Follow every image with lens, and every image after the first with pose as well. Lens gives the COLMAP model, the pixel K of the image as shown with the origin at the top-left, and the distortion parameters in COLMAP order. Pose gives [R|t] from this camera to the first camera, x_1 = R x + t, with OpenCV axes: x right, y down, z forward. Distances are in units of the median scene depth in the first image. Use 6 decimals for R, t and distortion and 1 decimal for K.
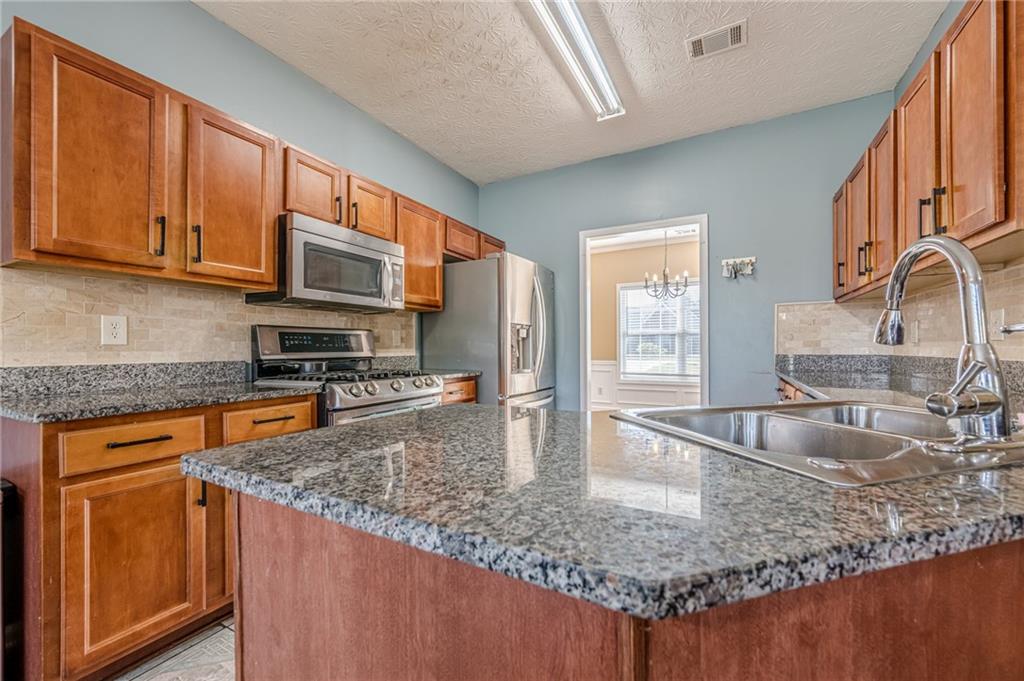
lens RADIAL K [[404.2, 0, 517.8], [0, 404.2, 346.0], [0, 0, 1]] dist [-0.000856, -0.000085]
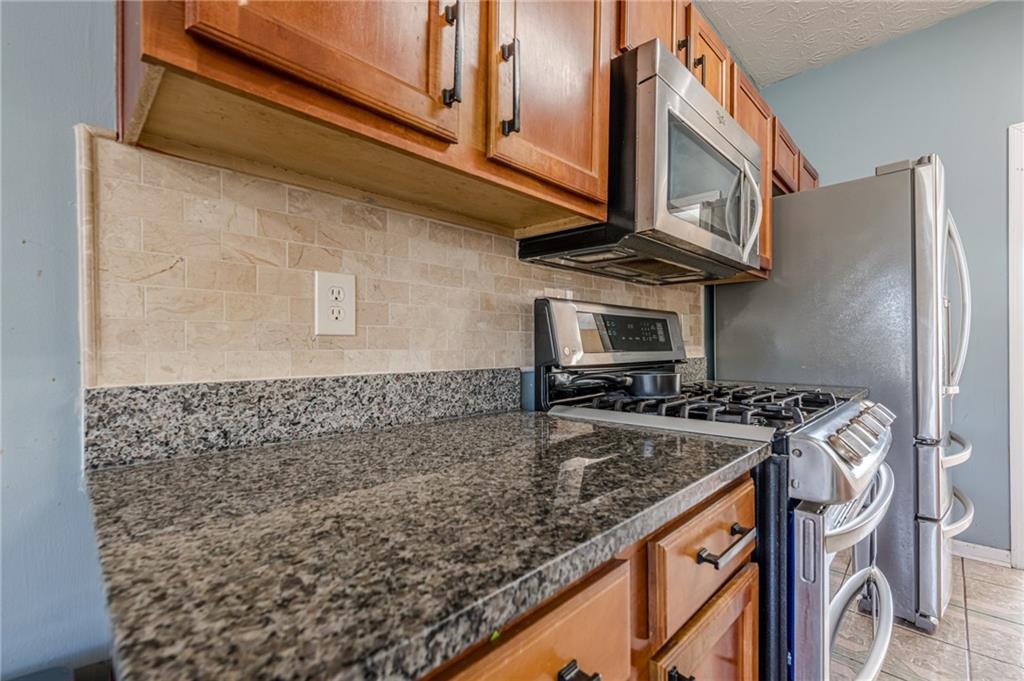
lens RADIAL K [[433.4, 0, 512.0], [0, 433.4, 340.5], [0, 0, 1]] dist [-0.010667, -0.000042]
pose [[0.961442, -0.002569, -0.274996, -0.648685], [0.000766, 0.999978, -0.006664, 0.006533], [0.275007, 0.006196, 0.961422, 0.560241]]
